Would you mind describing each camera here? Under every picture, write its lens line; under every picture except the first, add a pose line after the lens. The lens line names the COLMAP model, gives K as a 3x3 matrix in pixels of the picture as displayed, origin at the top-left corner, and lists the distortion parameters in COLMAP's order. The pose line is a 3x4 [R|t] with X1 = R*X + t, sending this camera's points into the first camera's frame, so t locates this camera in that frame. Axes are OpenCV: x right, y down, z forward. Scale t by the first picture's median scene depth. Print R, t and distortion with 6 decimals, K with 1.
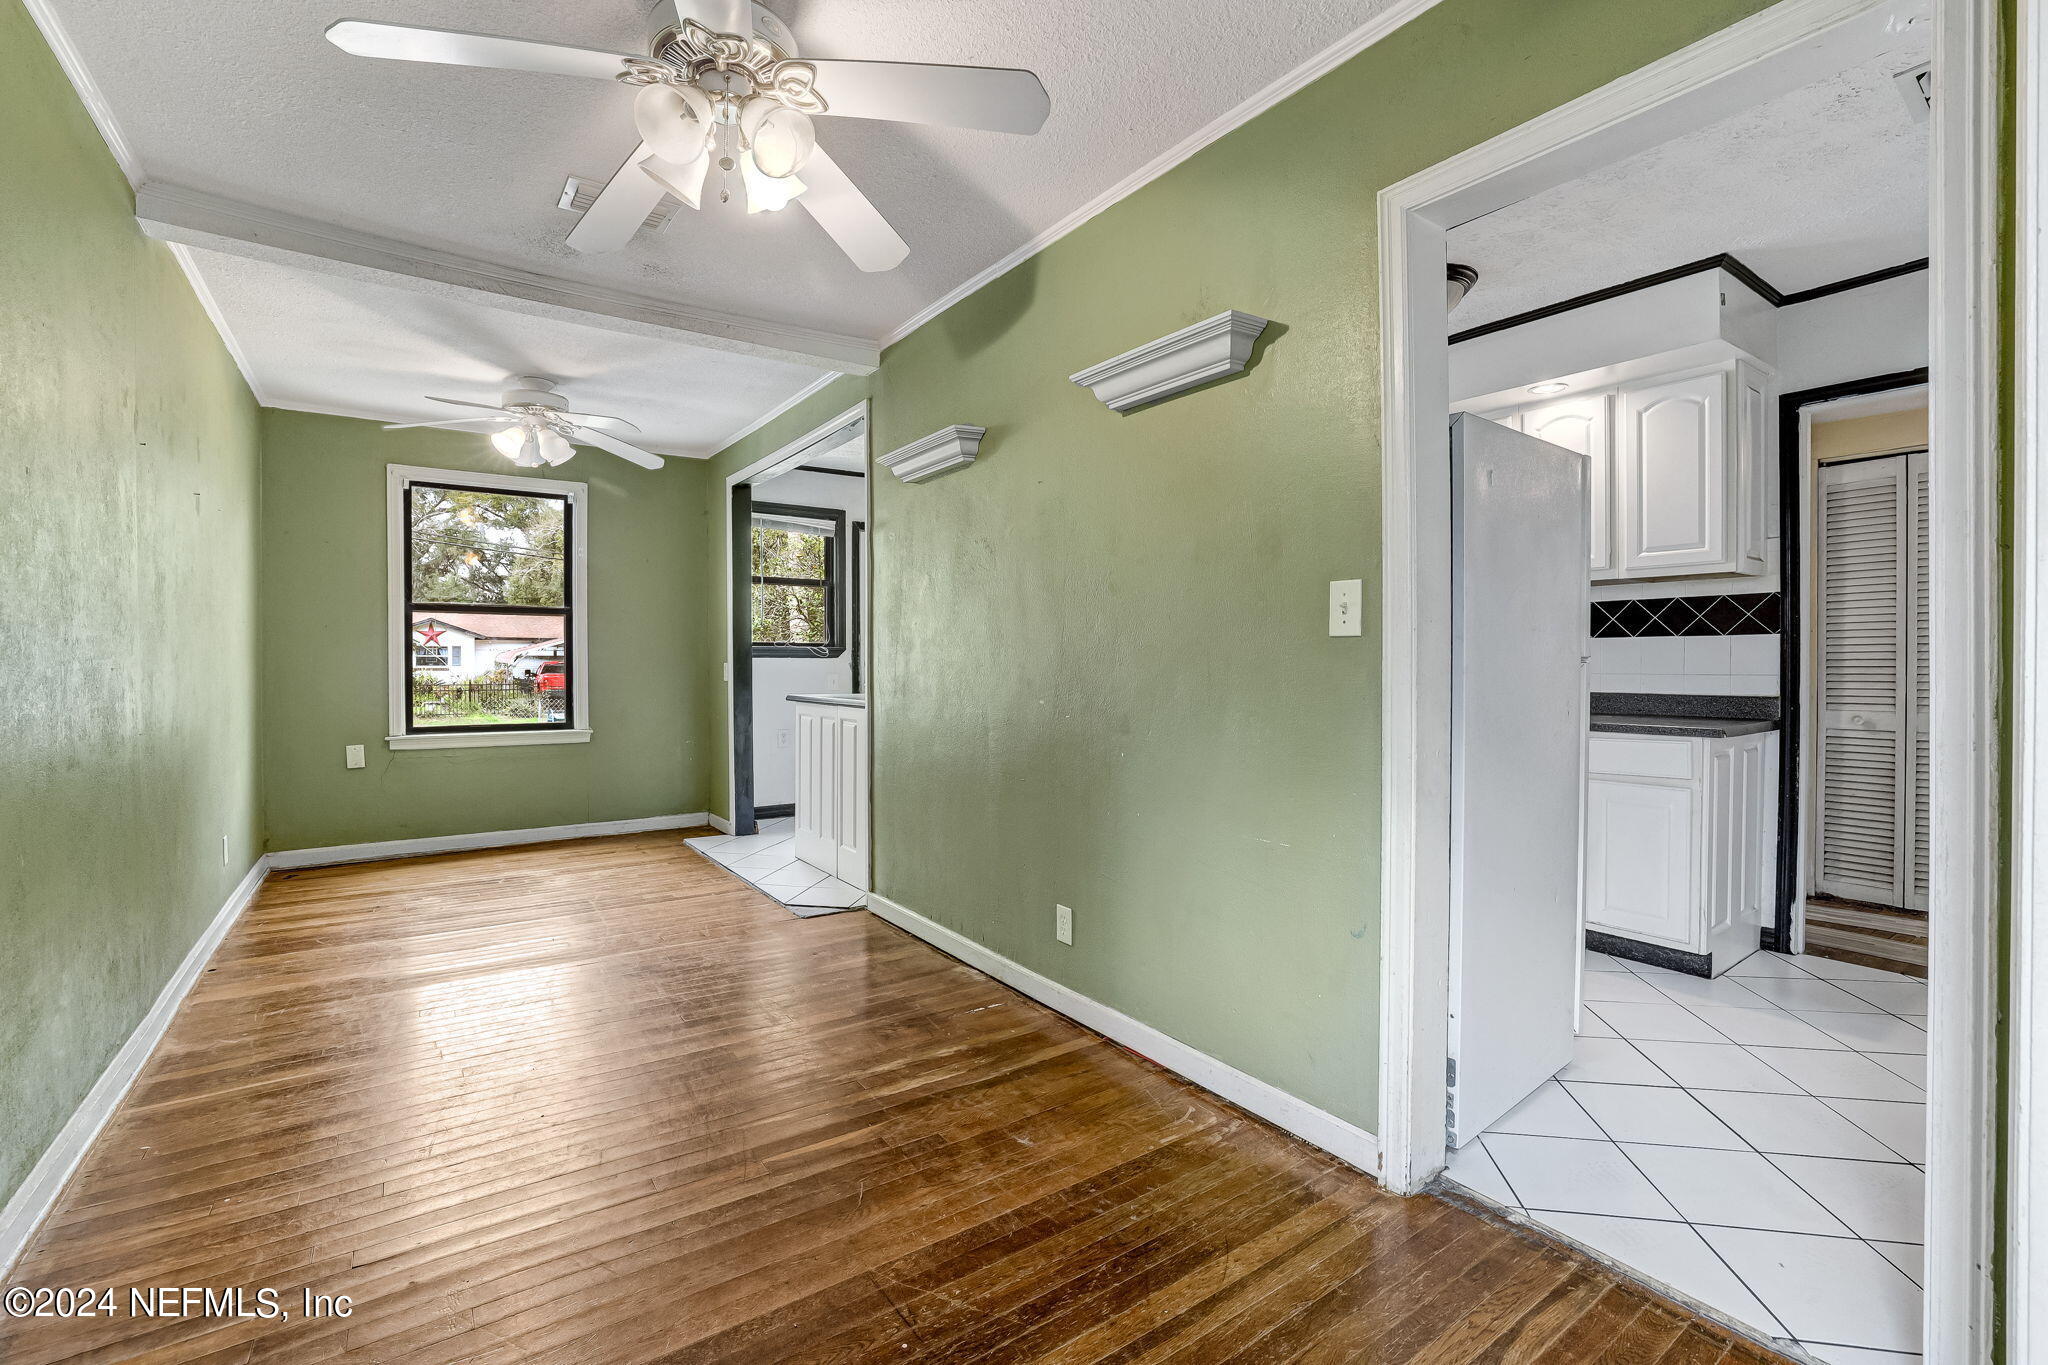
lens RADIAL K [[879.9, 0, 1027.9], [0, 879.9, 655.9], [0, 0, 1]] dist [-0.051857, 0.021539]
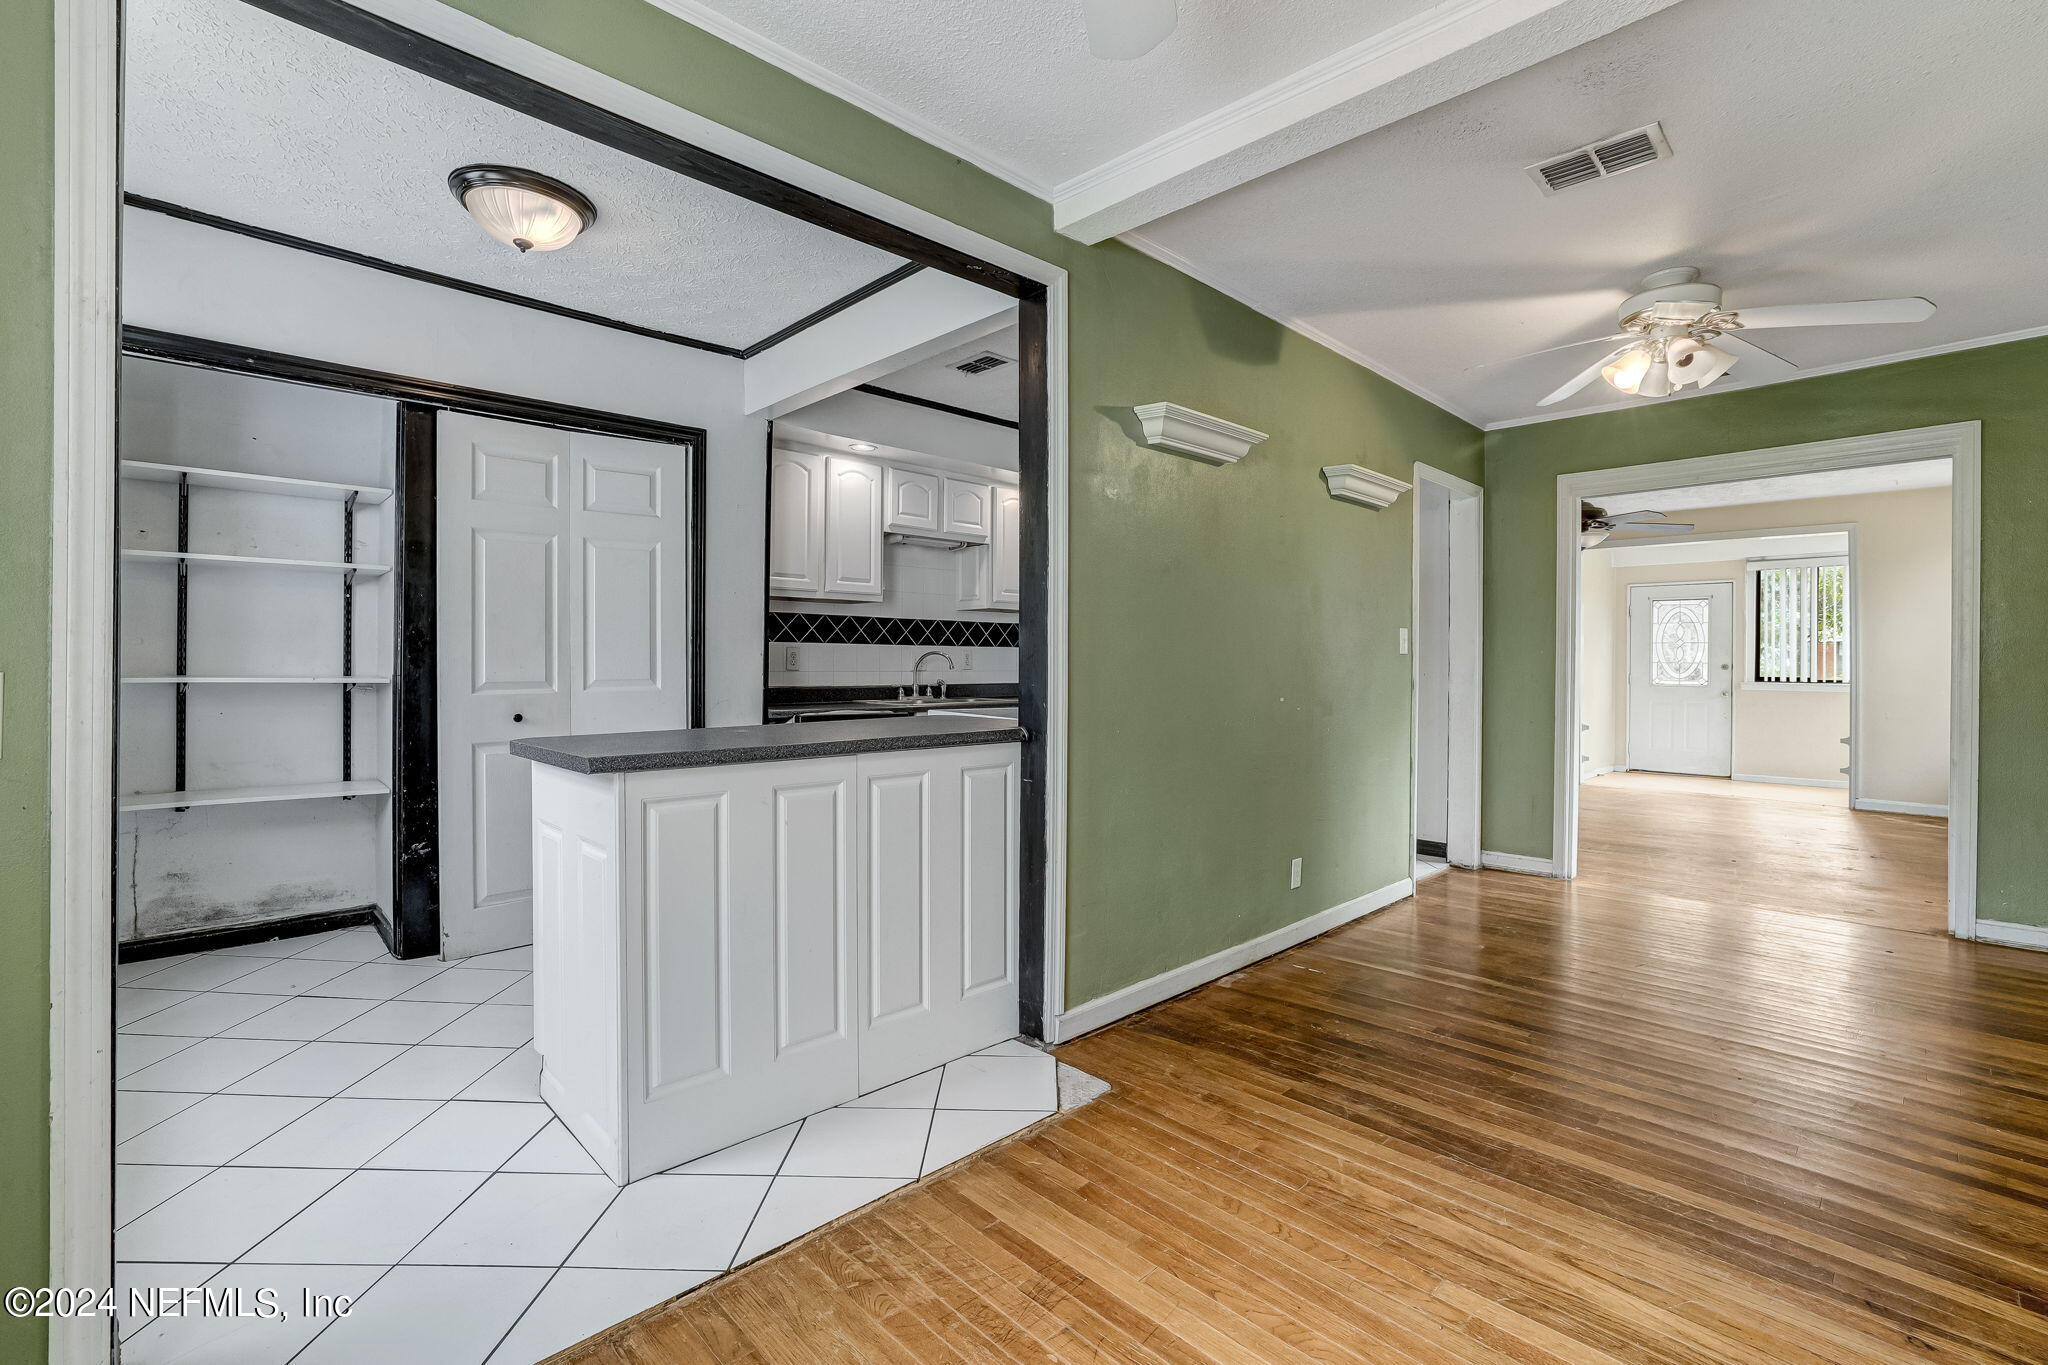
lens RADIAL K [[862.0, 0, 1017.9], [0, 862.0, 651.2], [0, 0, 1]] dist [-0.025172, -0.000122]
pose [[-0.122340, 0.009120, 0.992446, -1.027433], [-0.012242, 0.999868, -0.010697, 0.002007], [-0.992413, -0.013458, -0.122212, 1.391560]]
